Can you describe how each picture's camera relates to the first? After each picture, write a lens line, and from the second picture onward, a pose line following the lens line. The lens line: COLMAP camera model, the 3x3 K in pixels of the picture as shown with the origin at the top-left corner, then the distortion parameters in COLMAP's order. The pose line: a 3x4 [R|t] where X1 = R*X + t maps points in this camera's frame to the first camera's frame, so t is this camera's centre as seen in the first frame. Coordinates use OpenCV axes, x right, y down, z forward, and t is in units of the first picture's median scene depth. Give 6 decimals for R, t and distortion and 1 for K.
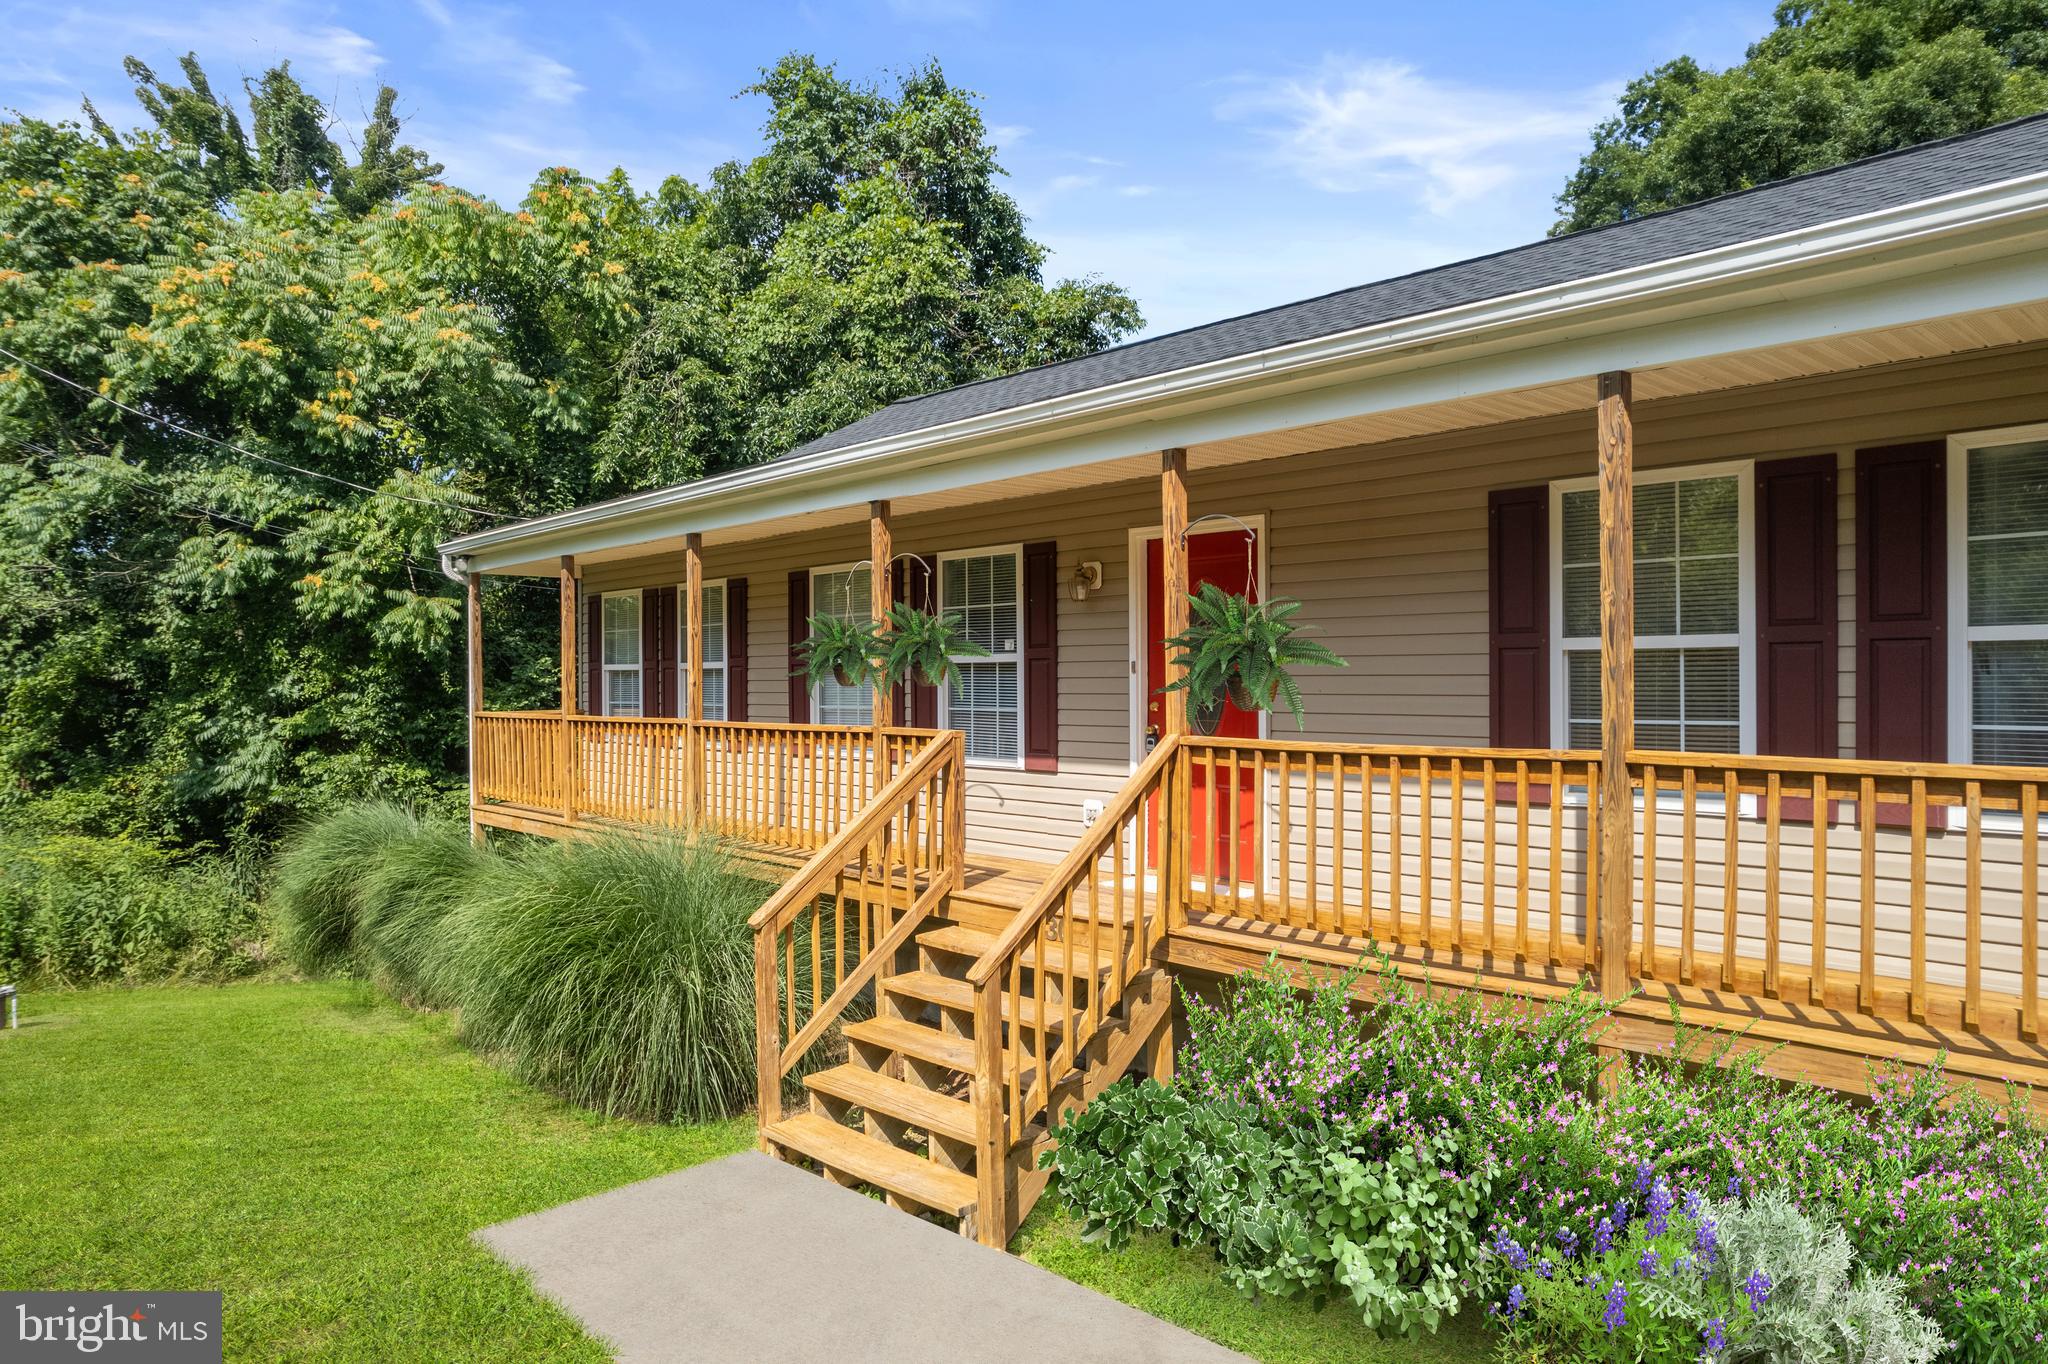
lens RADIAL K [[1309.5, 0, 1028.8], [0, 1309.5, 683.9], [0, 0, 1]] dist [-0.077852, 0.070610]
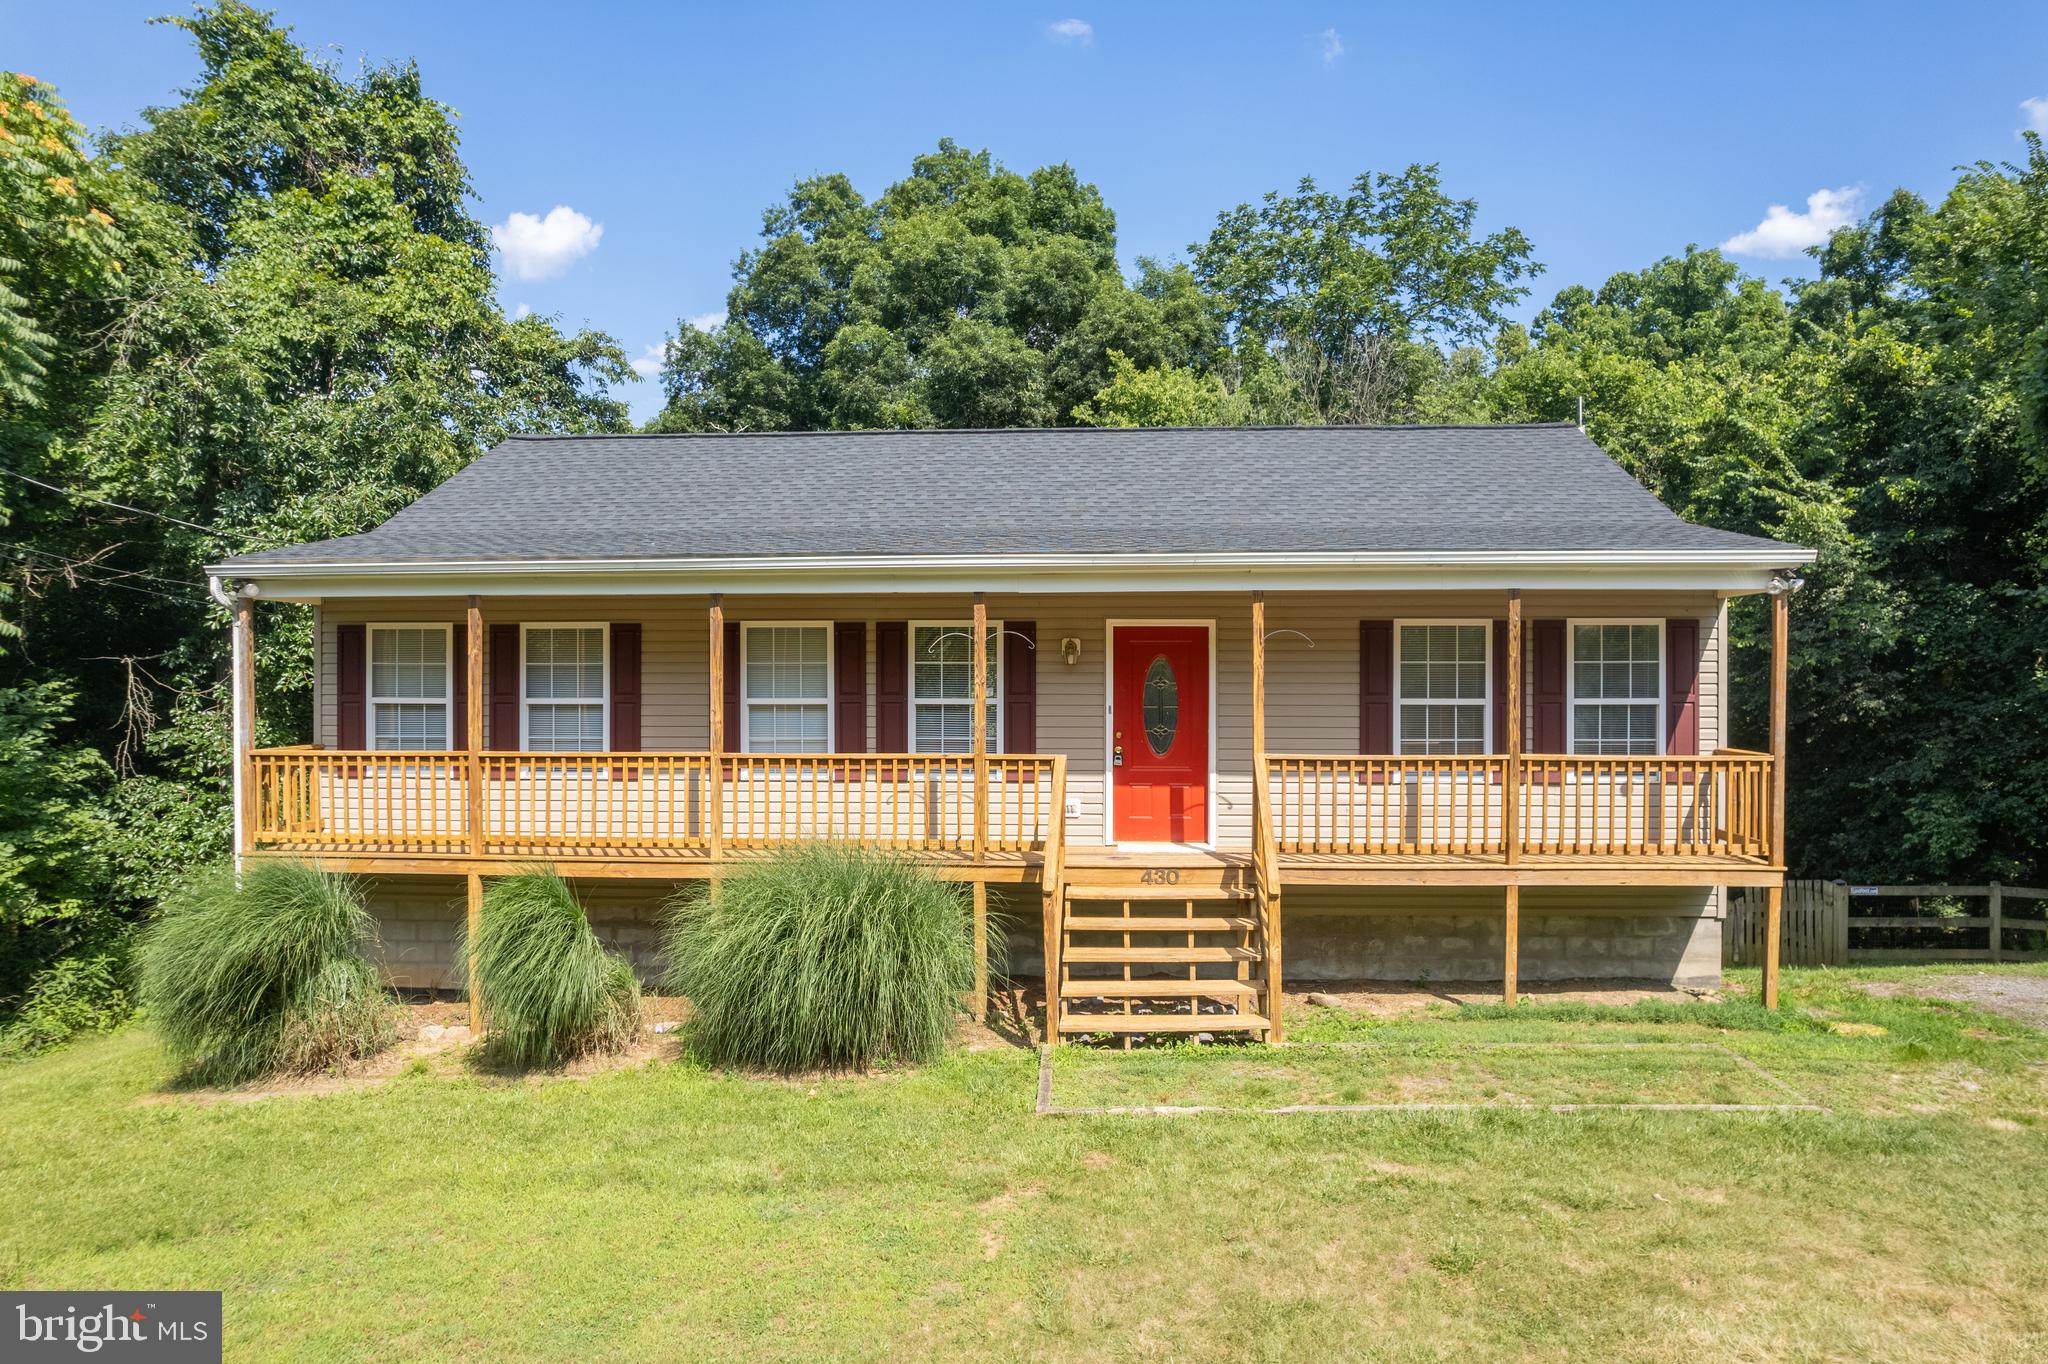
lens RADIAL K [[1265.6, 0, 1028.6], [0, 1265.6, 696.3], [0, 0, 1]] dist [-0.055043, 0.035660]
pose [[0.736652, -0.007021, 0.676236, -0.446714], [-0.001733, 0.999923, 0.012269, -0.020809], [-0.676270, -0.010210, 0.736583, -0.013406]]
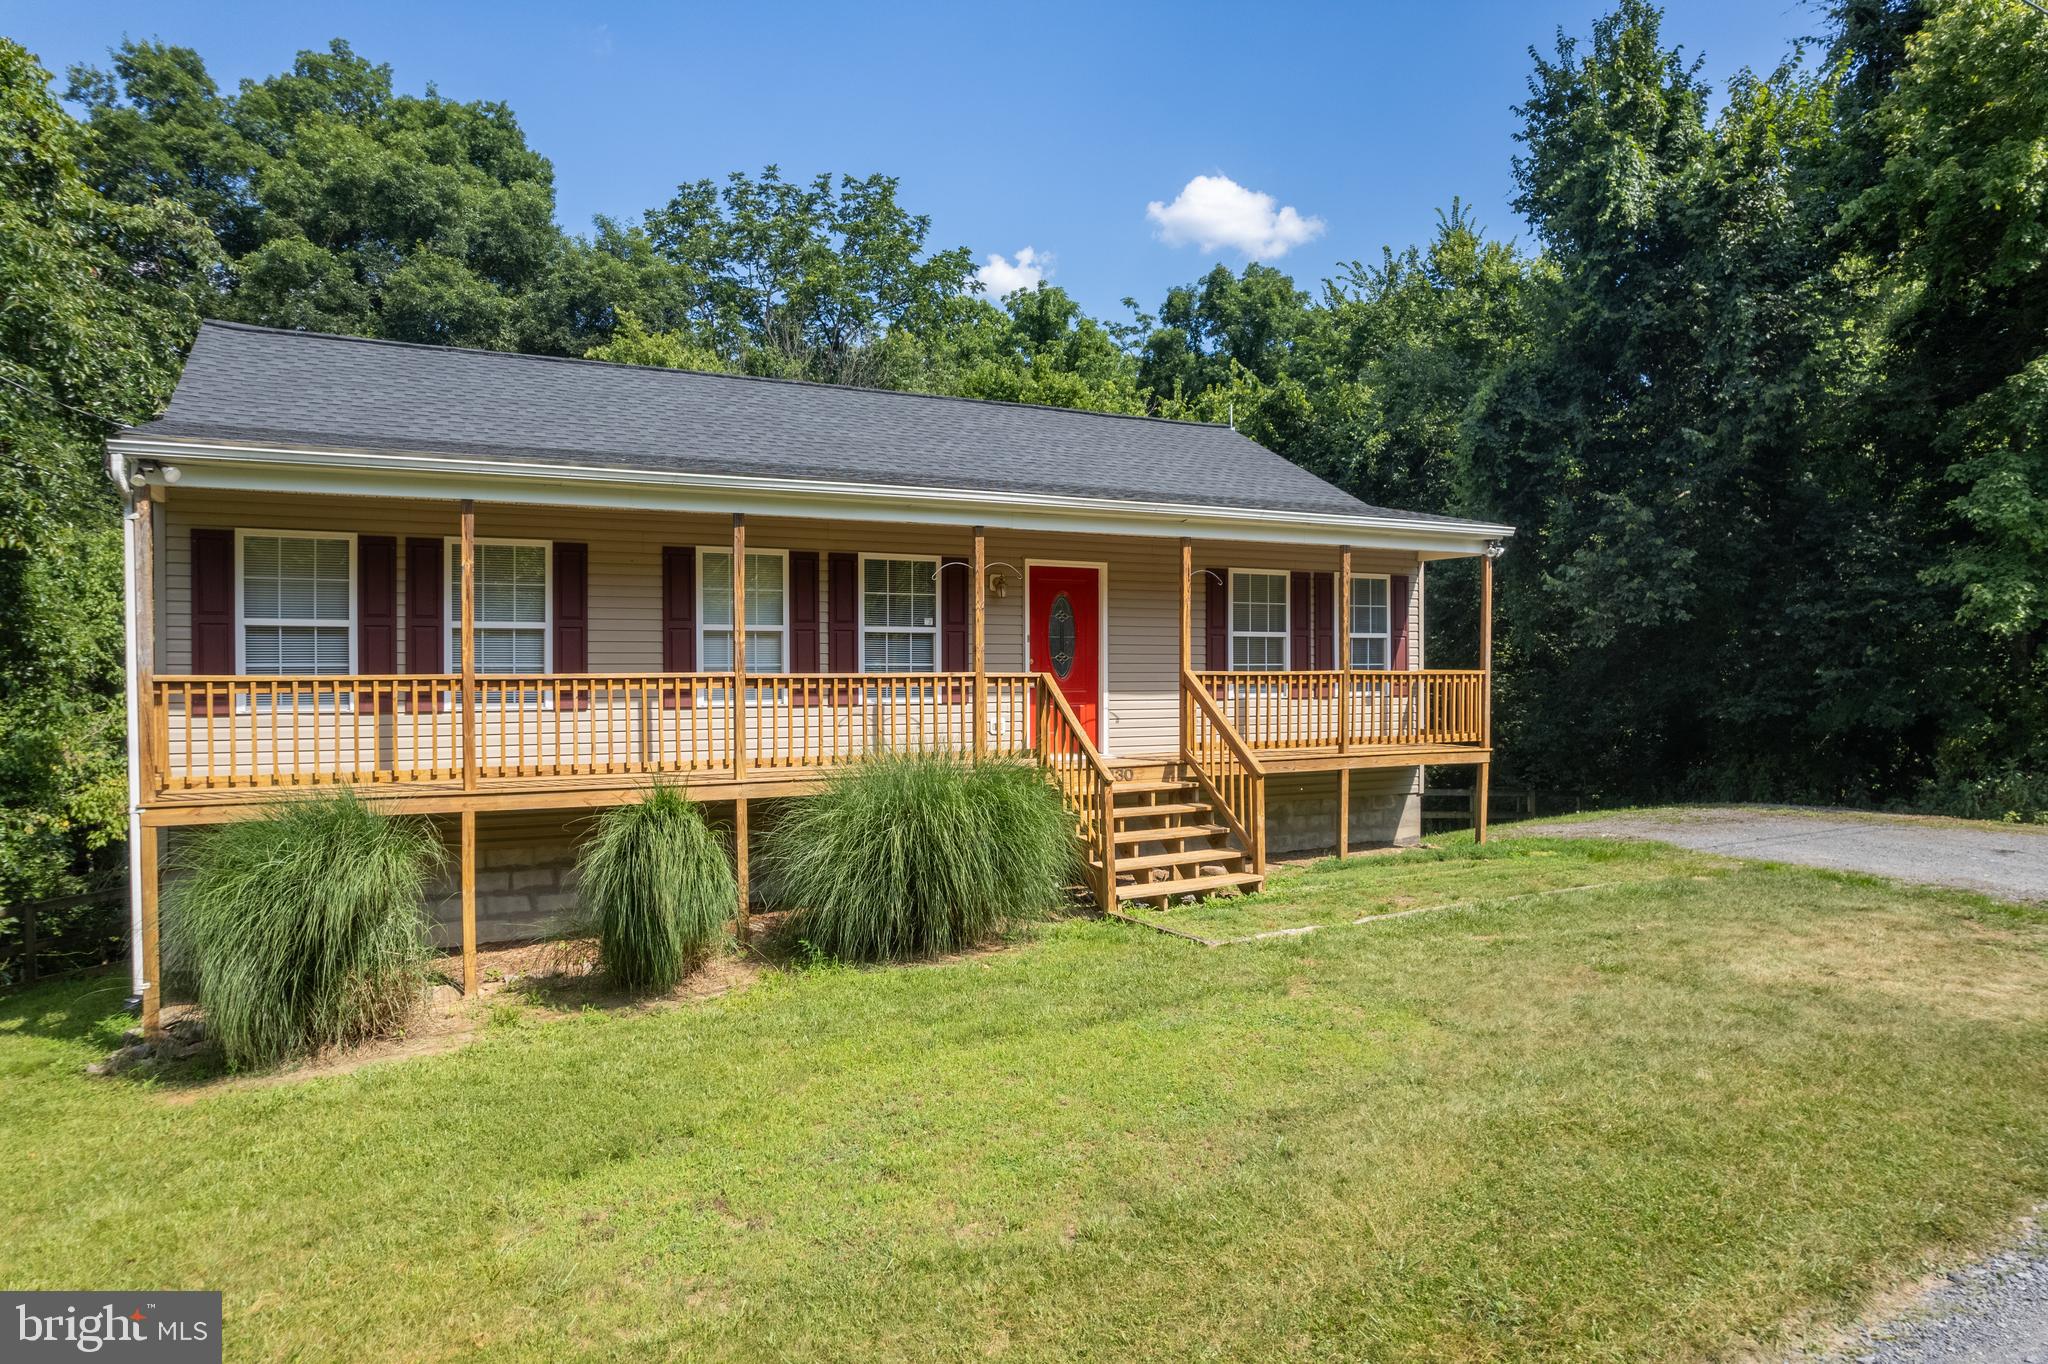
lens RADIAL K [[1276.8, 0, 991.6], [0, 1276.8, 681.6], [0, 0, 1]] dist [-0.038840, 0.002610]
pose [[0.294816, -0.008555, 0.955516, -0.702586], [0.000407, 0.999961, 0.008827, 0.013473], [-0.955554, -0.002213, 0.294808, 0.244347]]
